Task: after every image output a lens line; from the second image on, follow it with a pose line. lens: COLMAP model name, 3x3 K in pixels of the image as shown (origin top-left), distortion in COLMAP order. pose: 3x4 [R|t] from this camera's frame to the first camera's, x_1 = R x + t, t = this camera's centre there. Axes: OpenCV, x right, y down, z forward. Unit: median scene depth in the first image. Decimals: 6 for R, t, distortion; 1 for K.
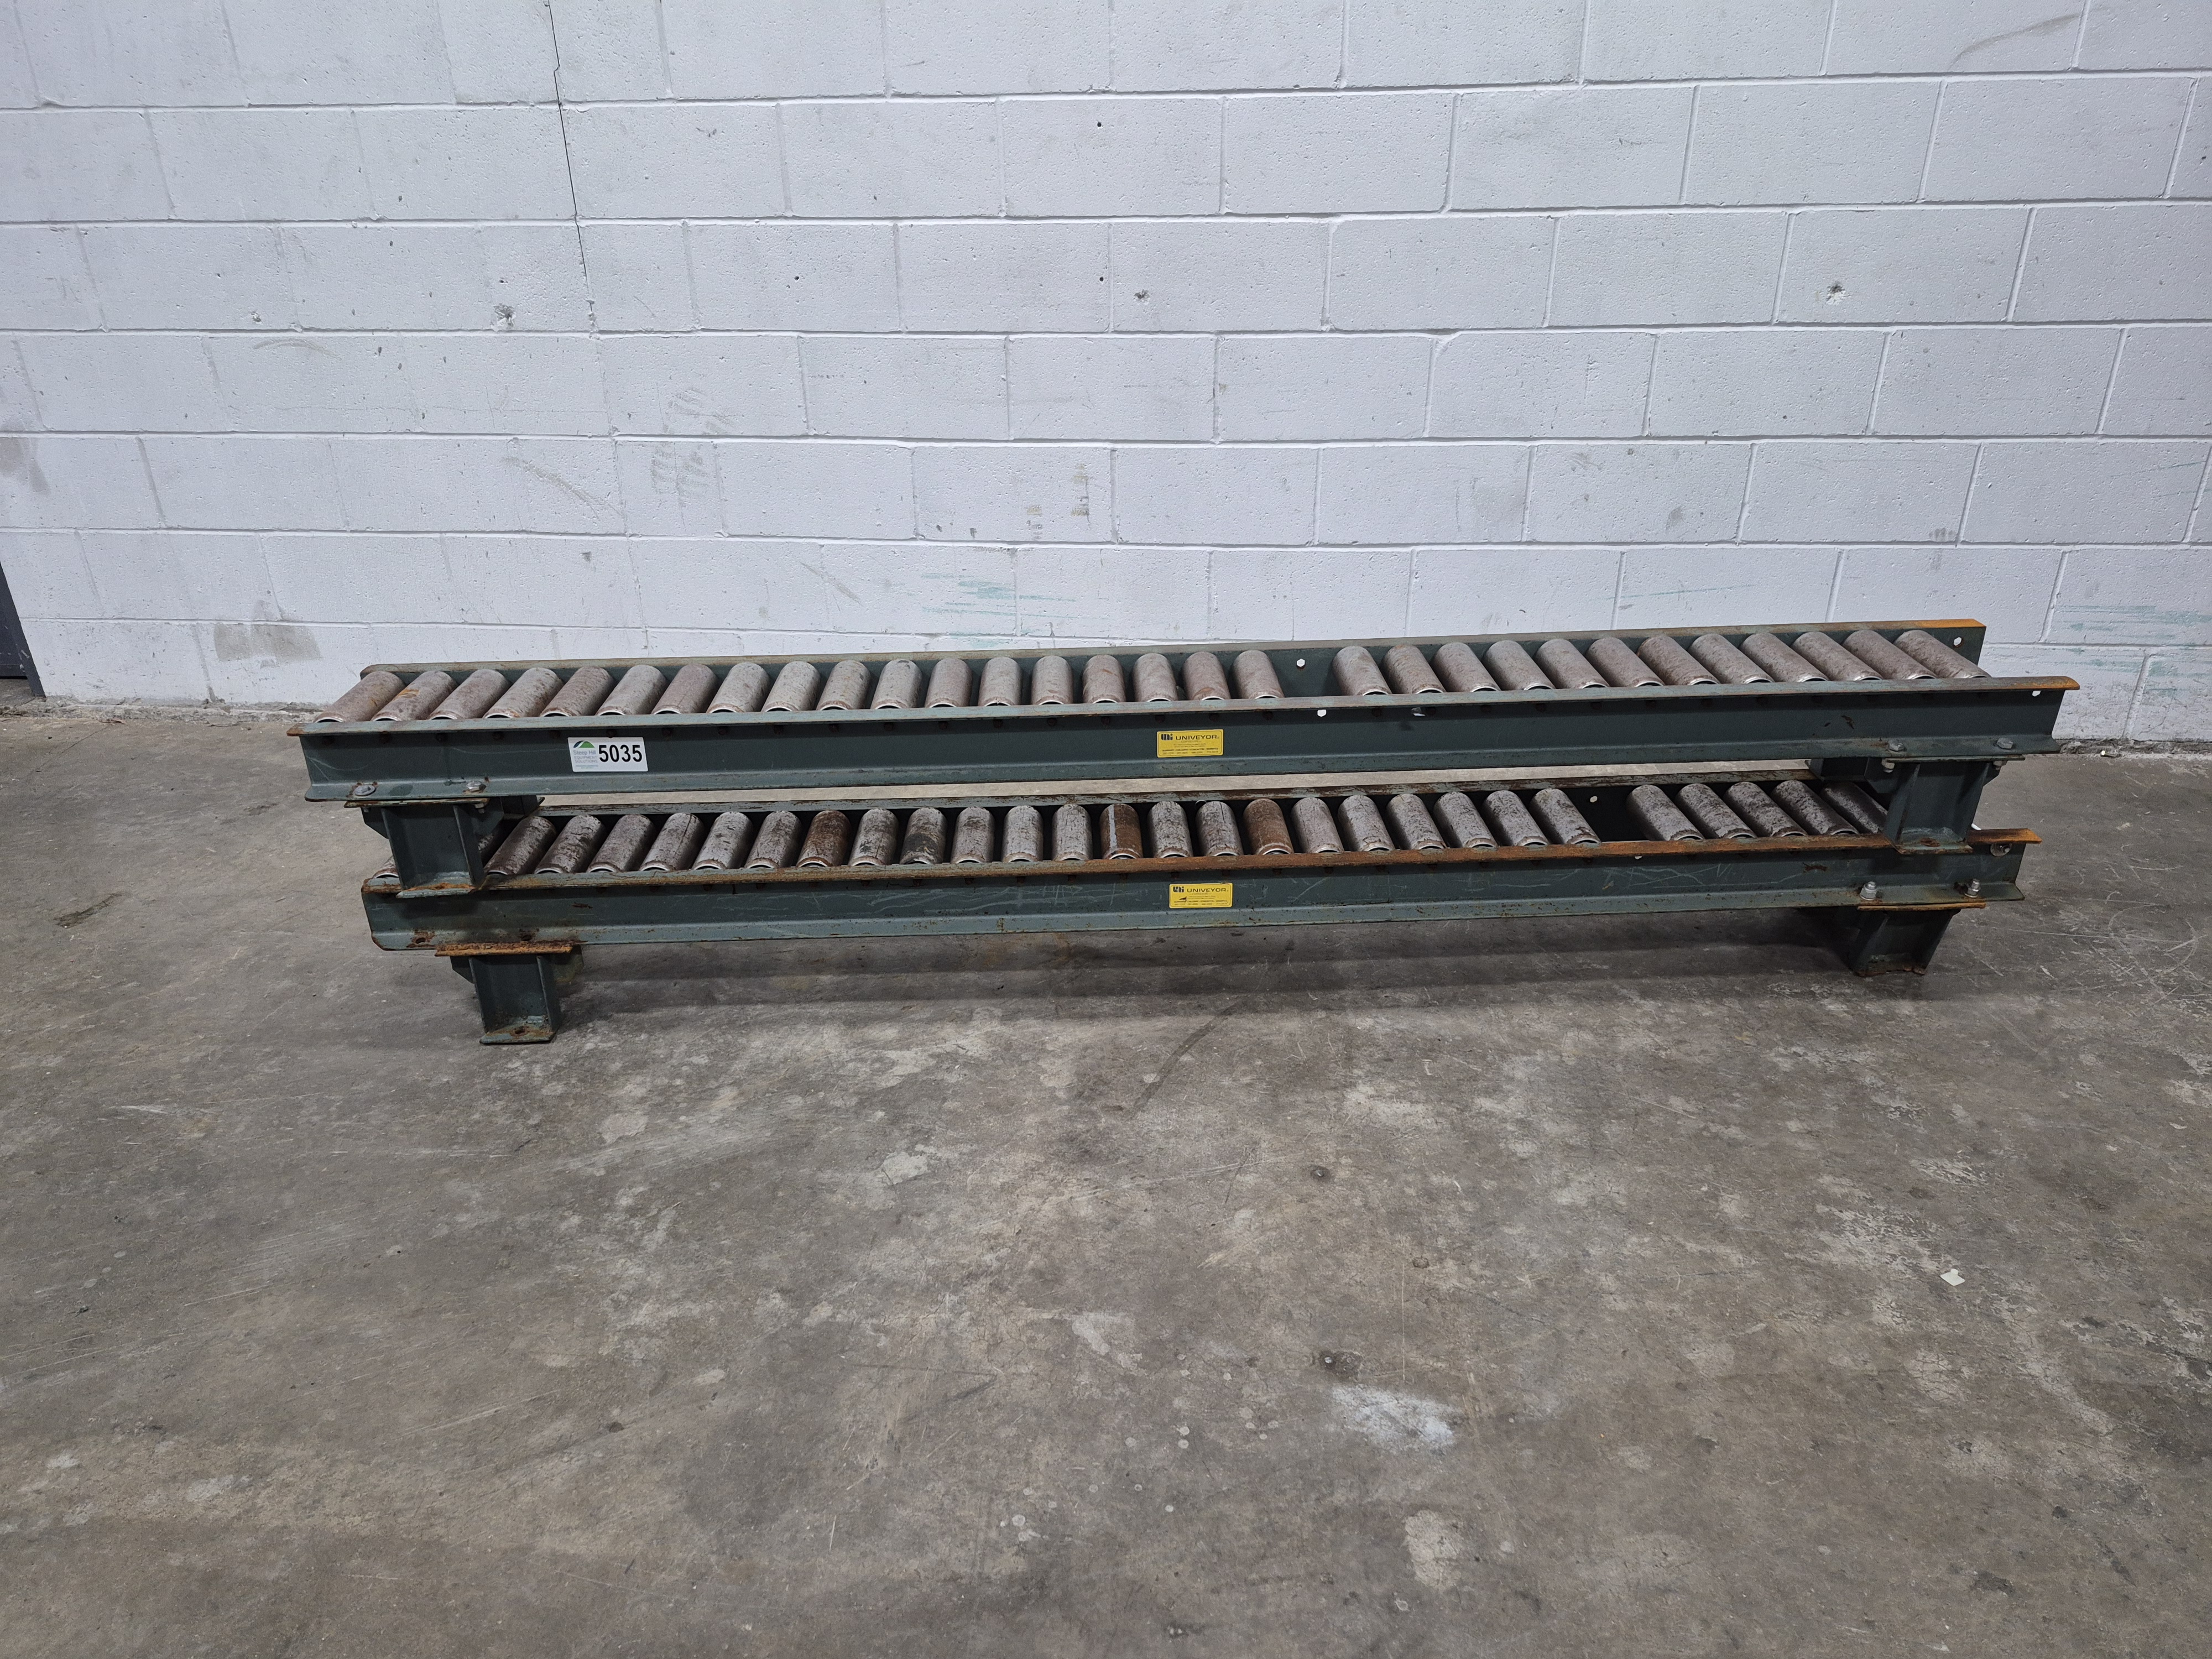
lens RADIAL K [[1465.0, 0, 1090.9], [0, 1465.0, 843.4], [0, 0, 1]] dist [0.114001, -0.149830]
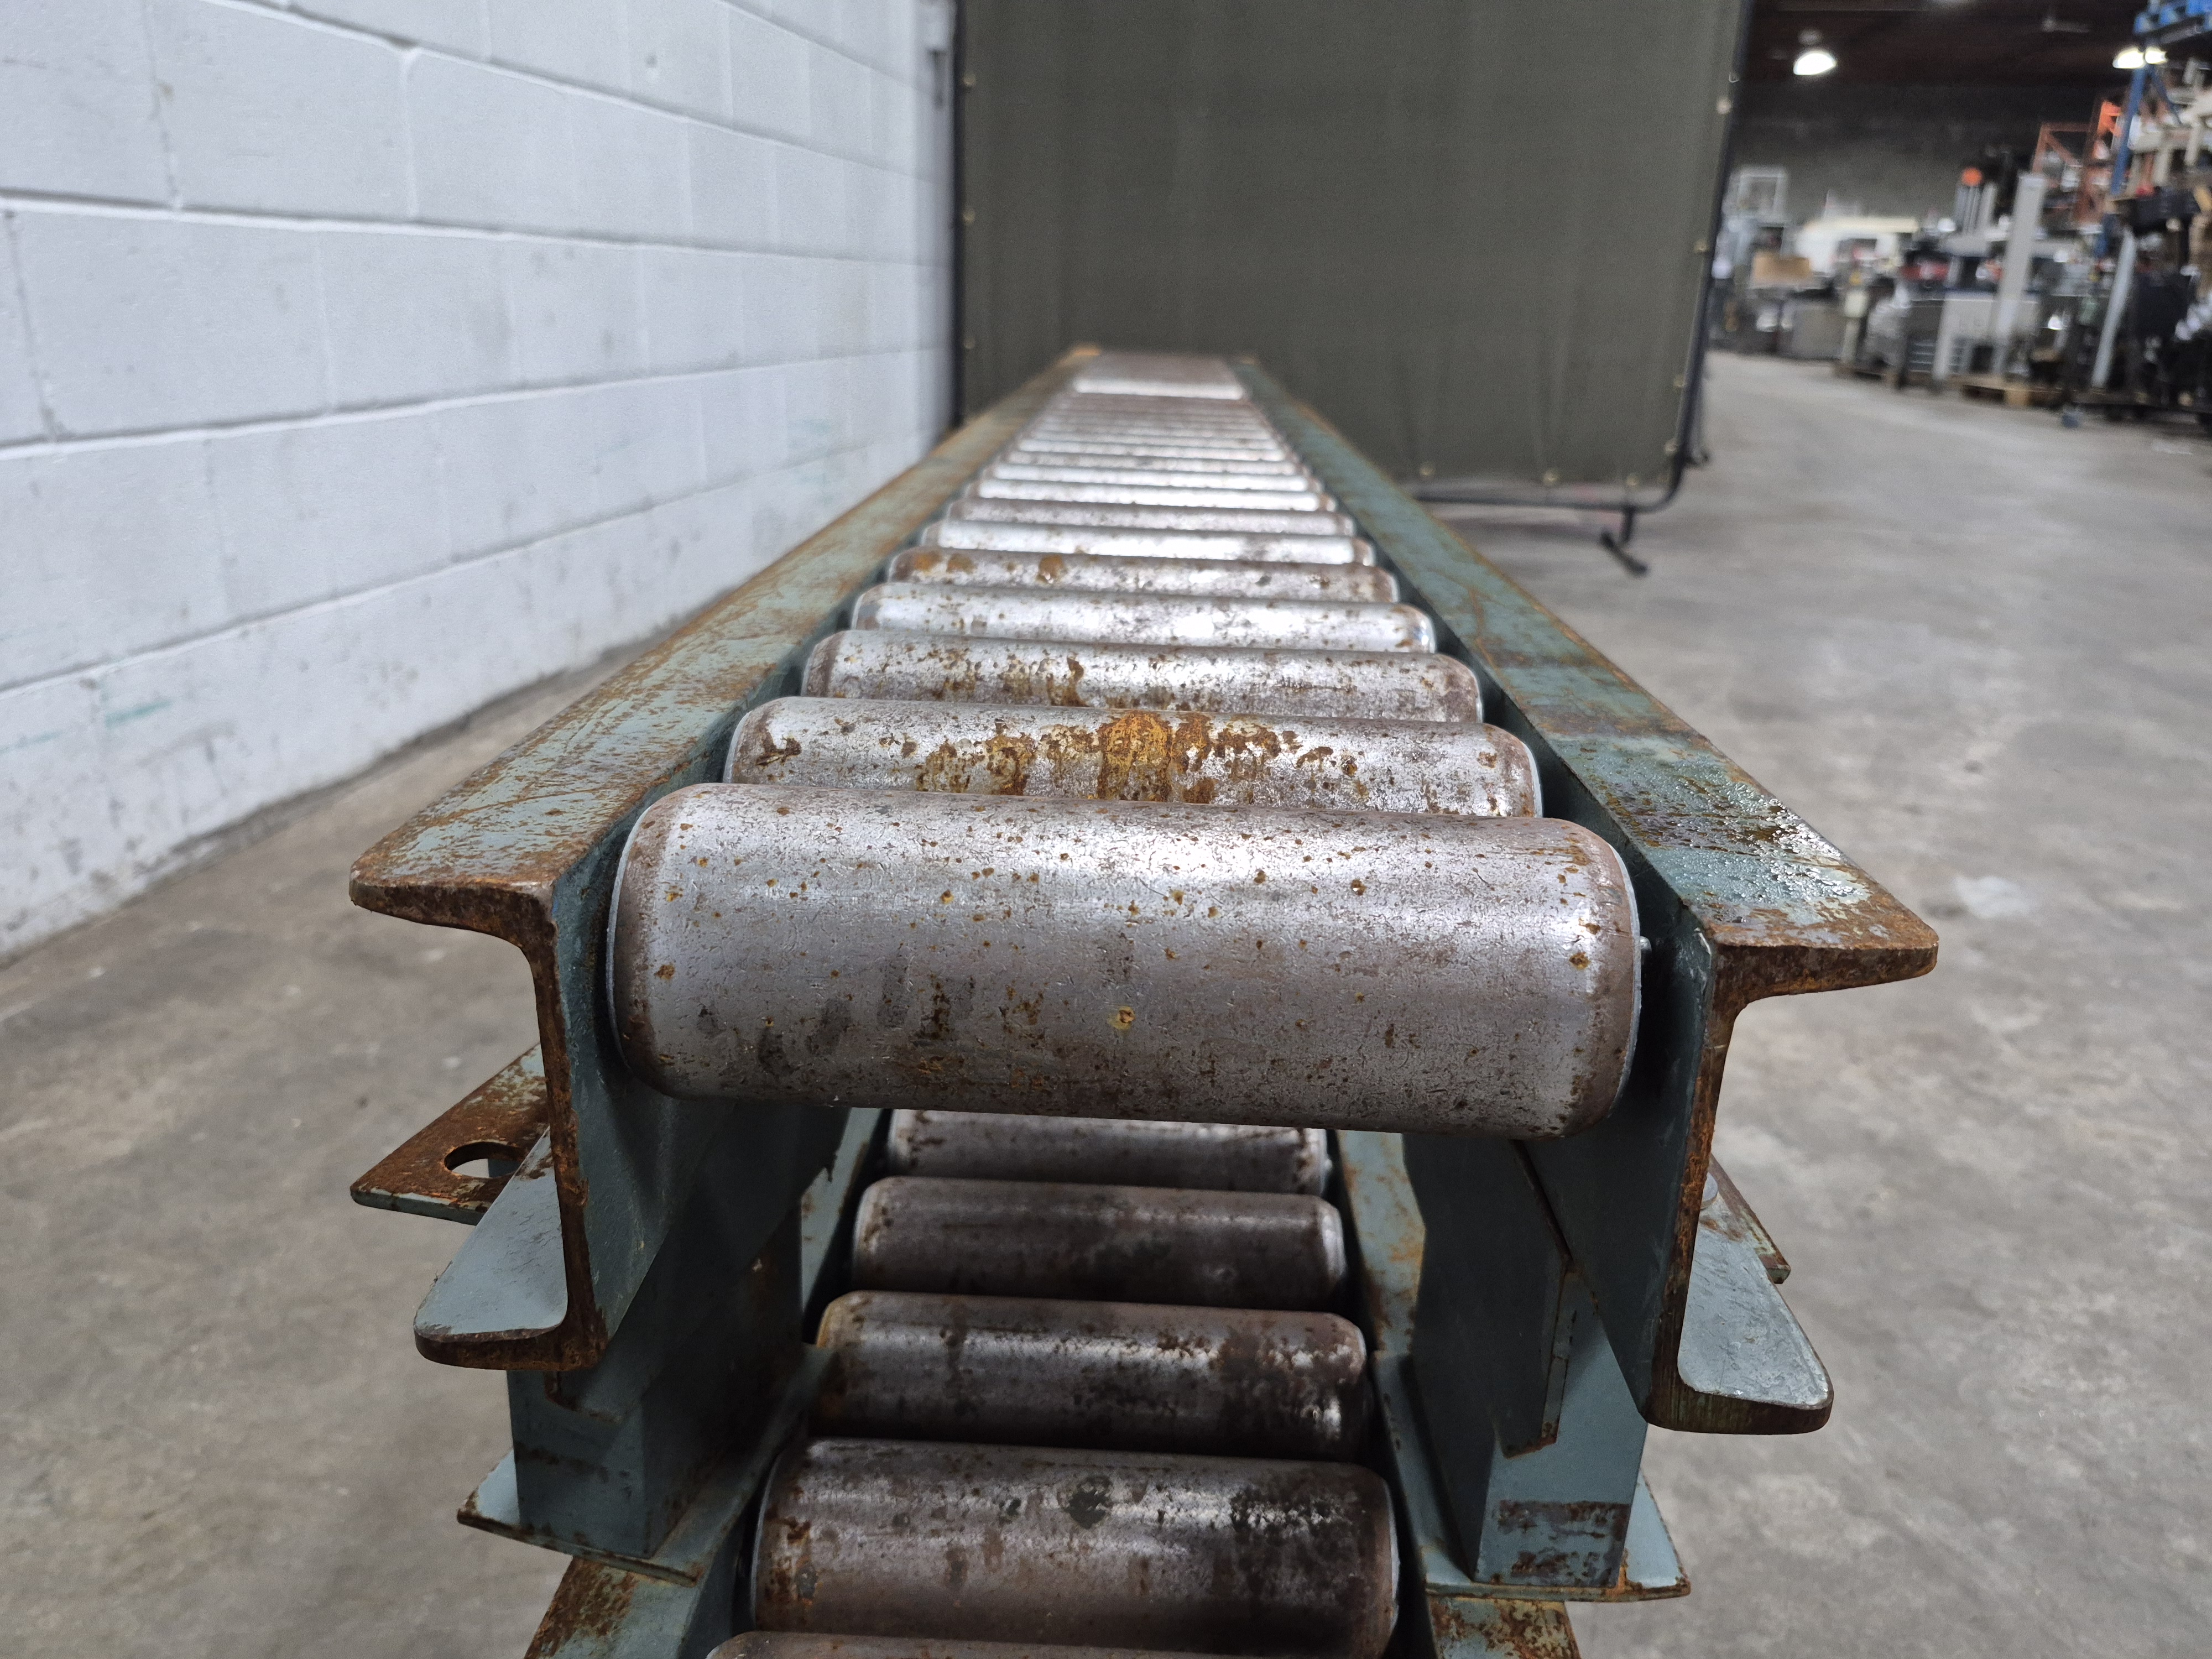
lens RADIAL K [[1503.8, 0, 1106.0], [0, 1503.8, 829.5], [0, 0, 1]] dist [0.069716, -0.058055]
pose [[0.063809, -0.322071, 0.944563, -0.597313], [0.397081, 0.876536, 0.272051, -0.145743], [-0.915563, 0.357709, 0.183820, 0.948006]]
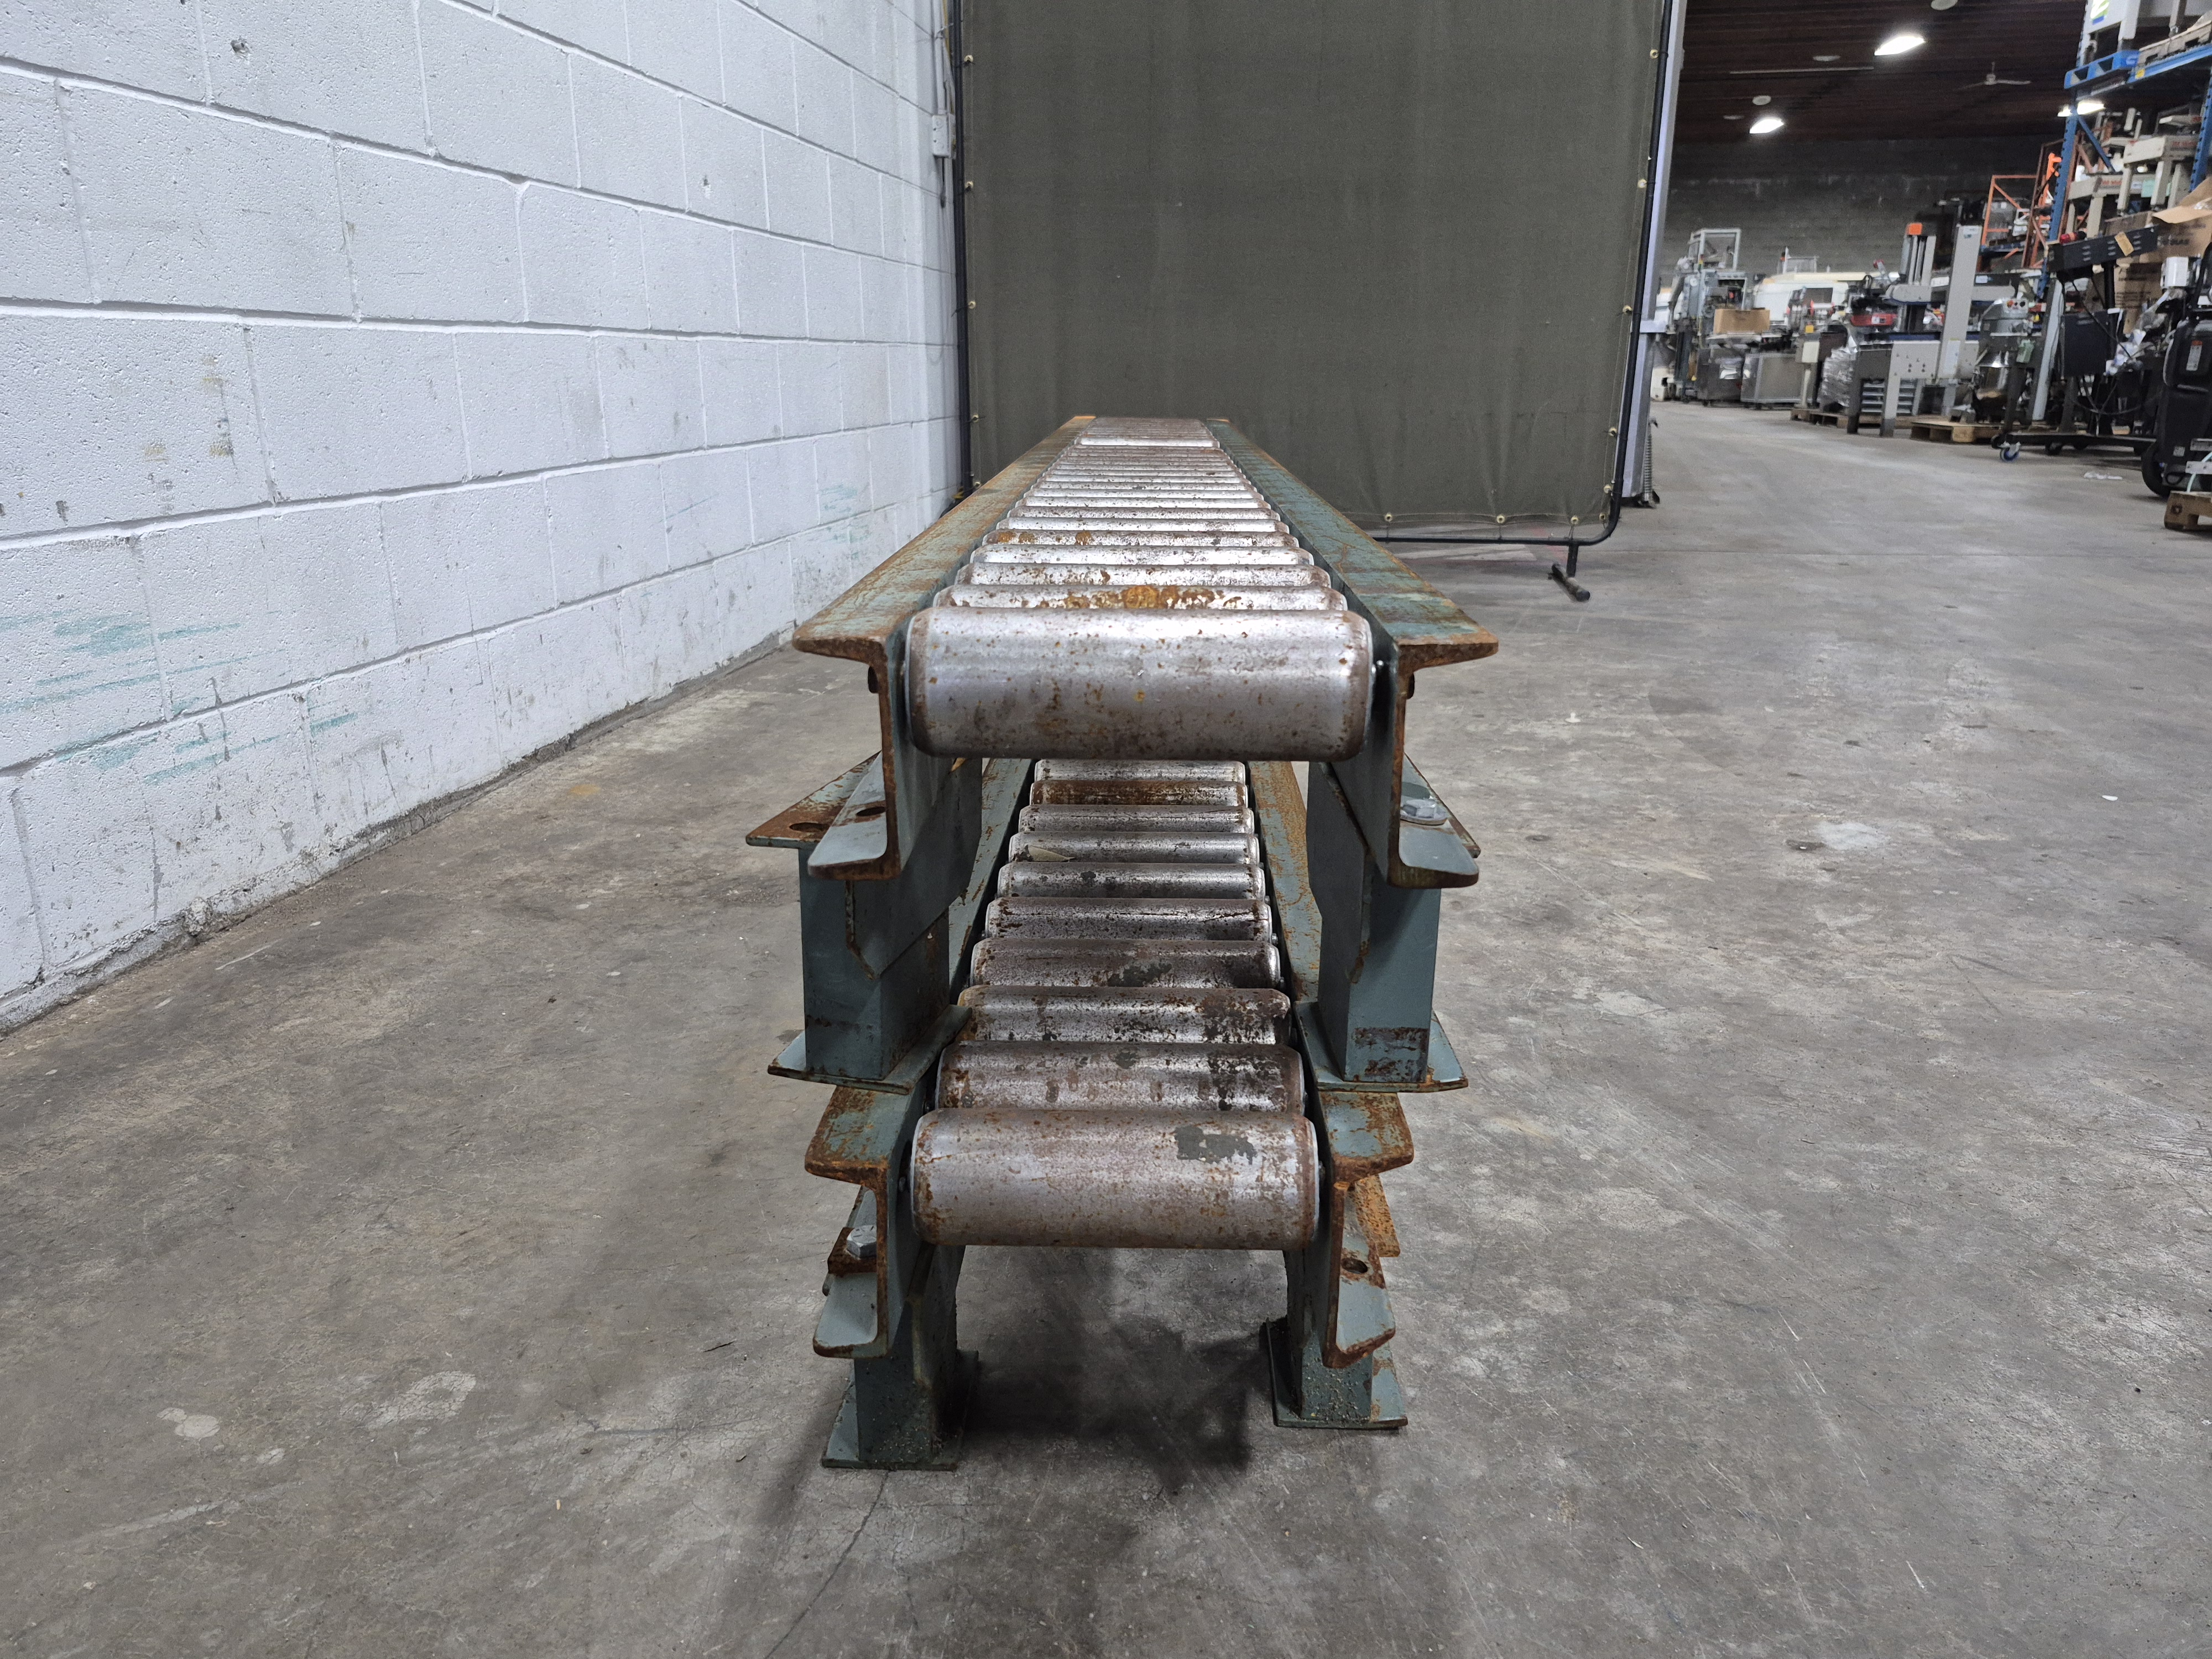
lens RADIAL K [[1498.2, 0, 1106.0], [0, 1498.2, 829.5], [0, 0, 1]] dist [0.126707, -0.106898]
pose [[0.054965, -0.282101, 0.957809, -0.770862], [0.423887, 0.875120, 0.233421, -0.142529], [-0.904046, 0.393173, 0.167680, 0.943977]]
